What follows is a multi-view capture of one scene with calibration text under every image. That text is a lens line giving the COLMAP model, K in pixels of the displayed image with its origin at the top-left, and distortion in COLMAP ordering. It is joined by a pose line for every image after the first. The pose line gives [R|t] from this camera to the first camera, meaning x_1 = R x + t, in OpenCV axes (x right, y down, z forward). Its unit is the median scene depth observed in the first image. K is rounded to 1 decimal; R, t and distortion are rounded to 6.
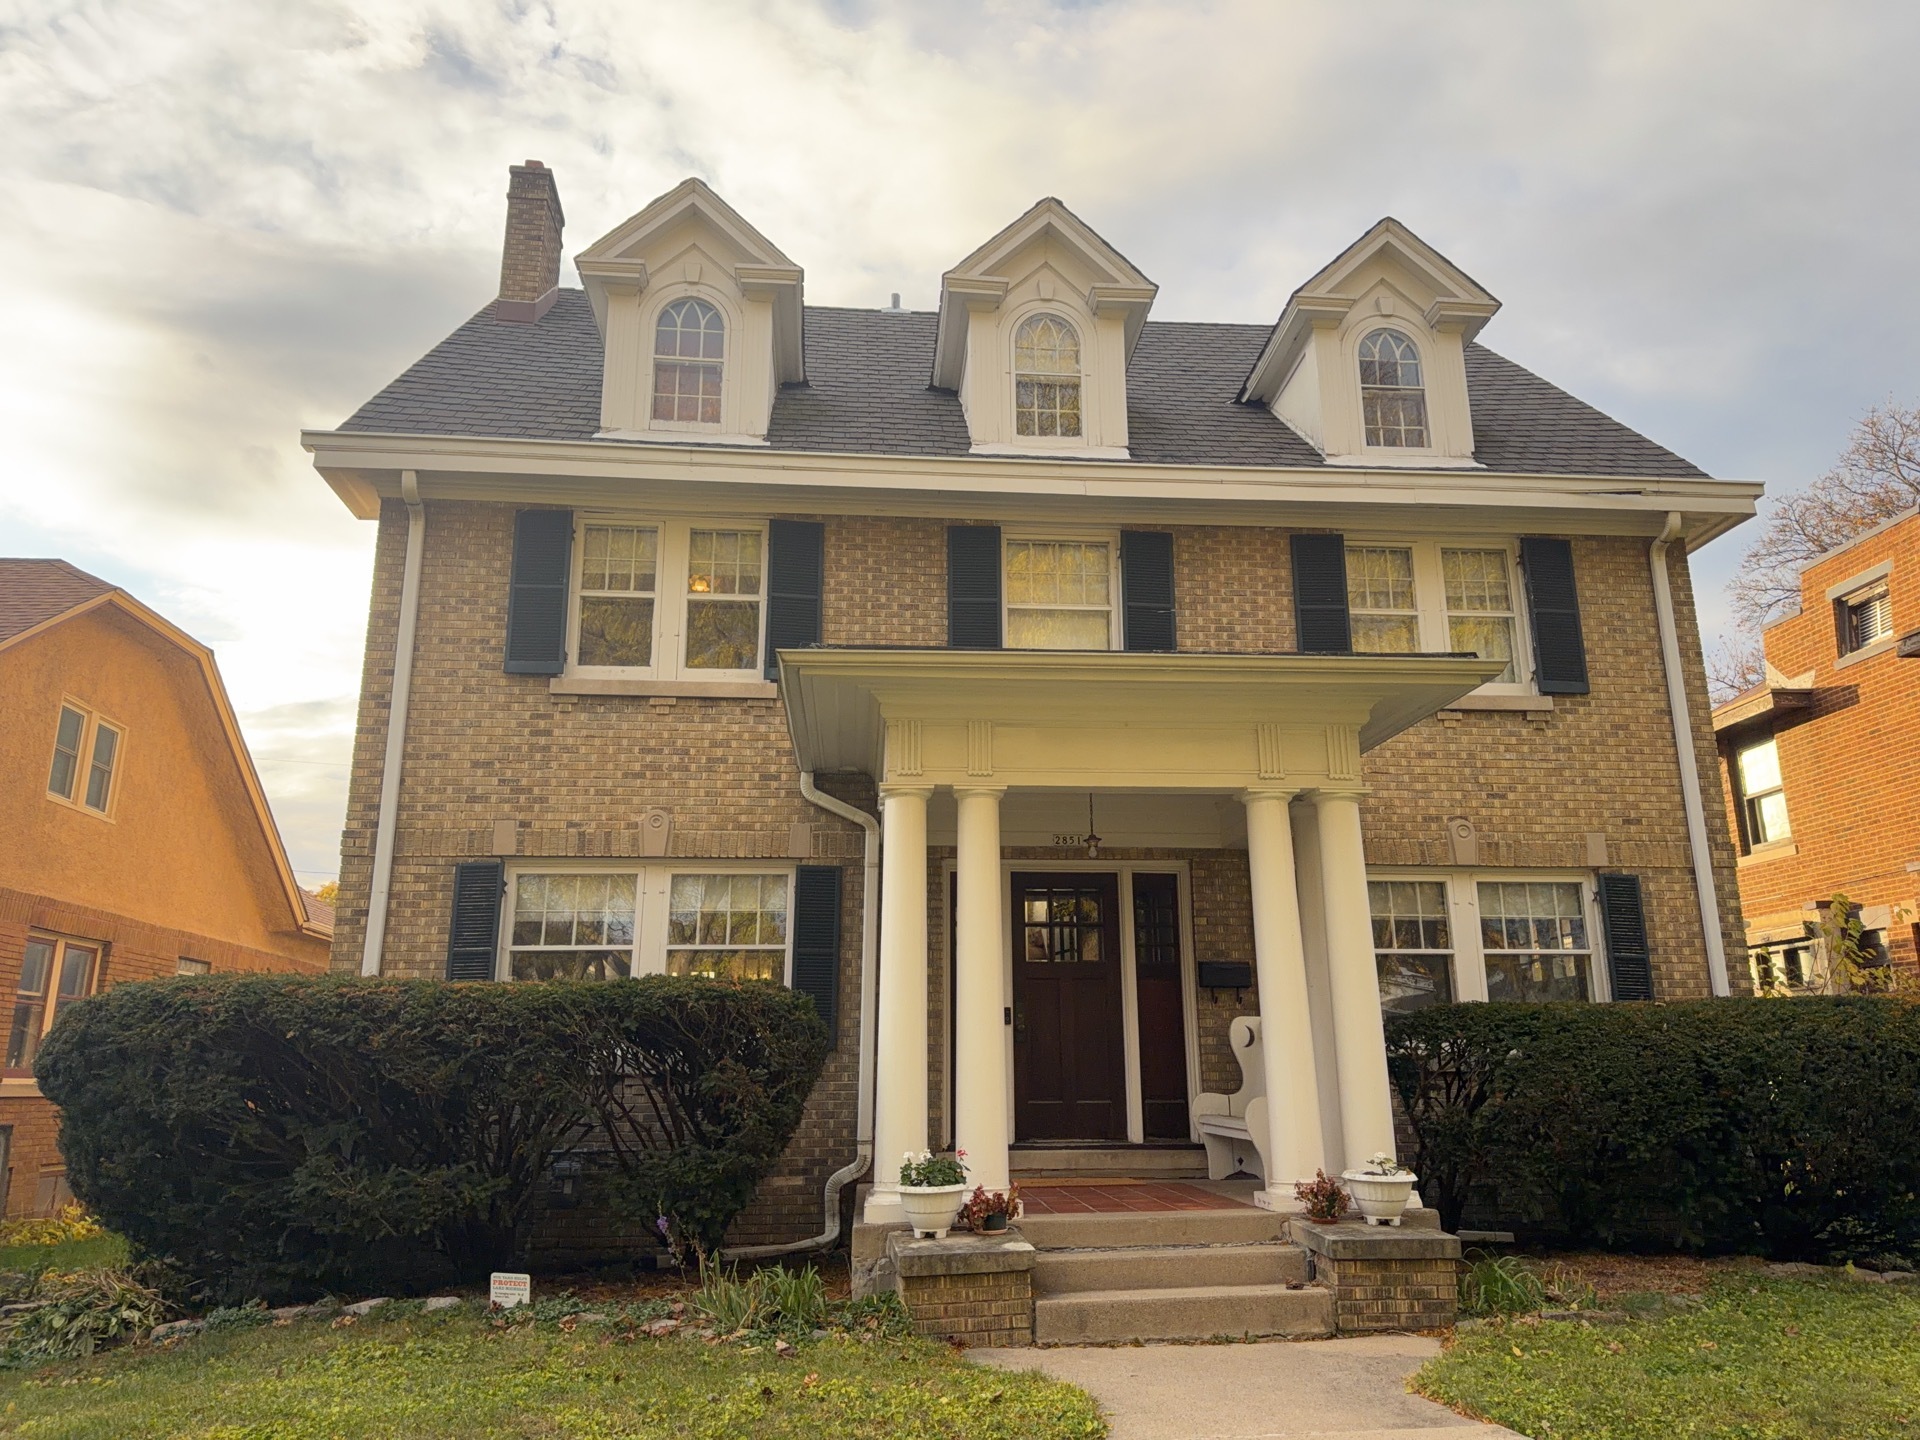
lens RADIAL K [[1357.8, 0, 939.9], [0, 1357.8, 722.5], [0, 0, 1]] dist [0.179678, -0.320992]
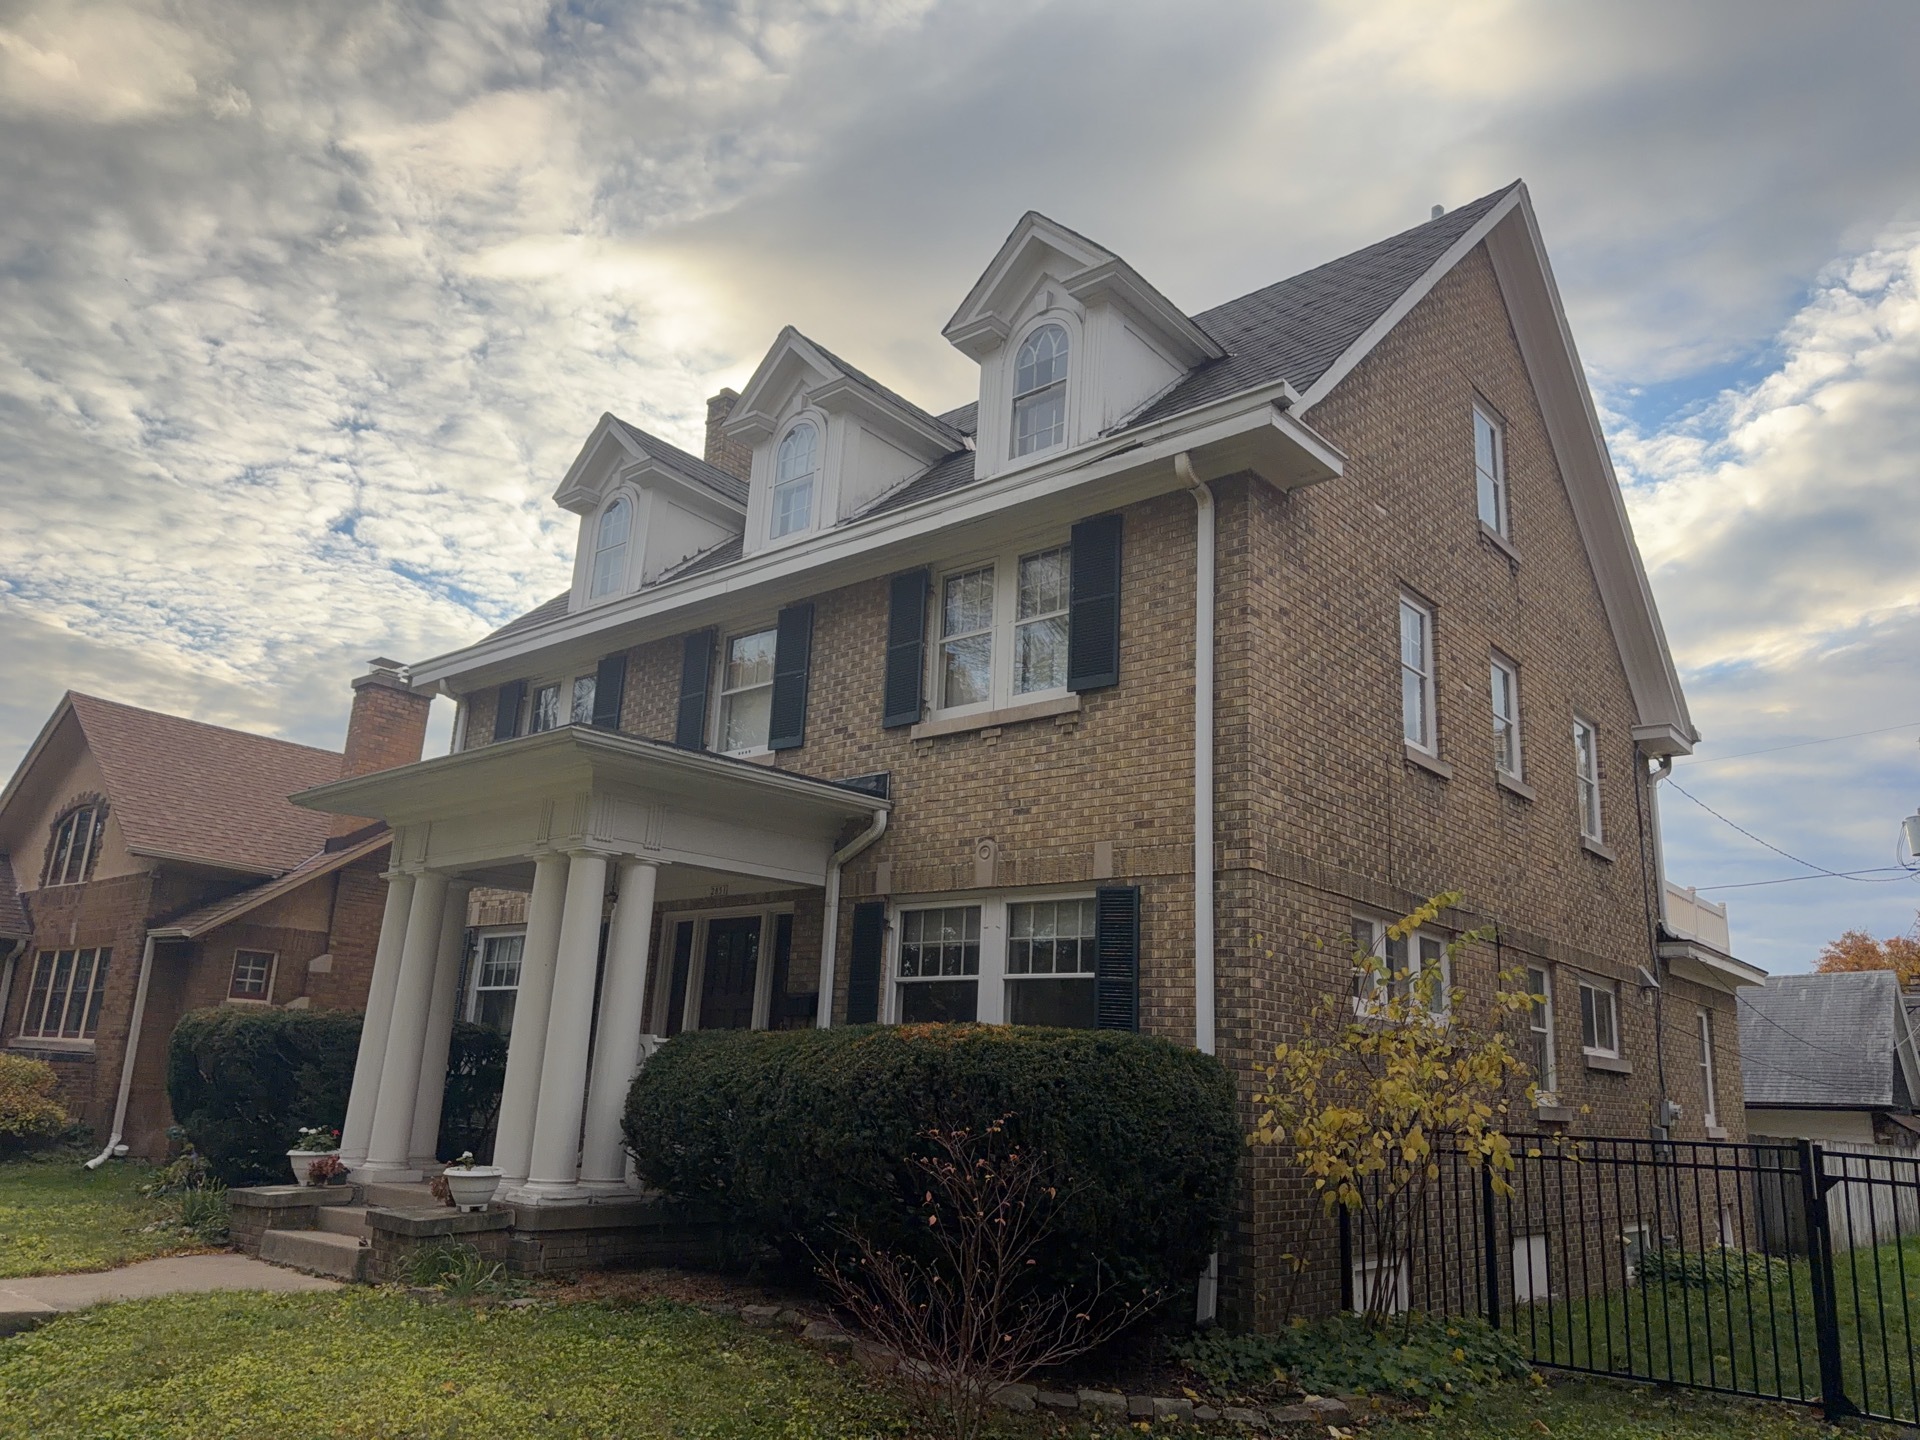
lens RADIAL K [[1357.8, 0, 939.9], [0, 1357.8, 722.5], [0, 0, 1]] dist [0.179678, -0.320992]
pose [[0.674043, -0.148685, -0.723574, 1.043093], [0.136505, 0.987735, -0.075805, 0.055615], [0.725970, -0.047676, 0.686072, 0.320740]]
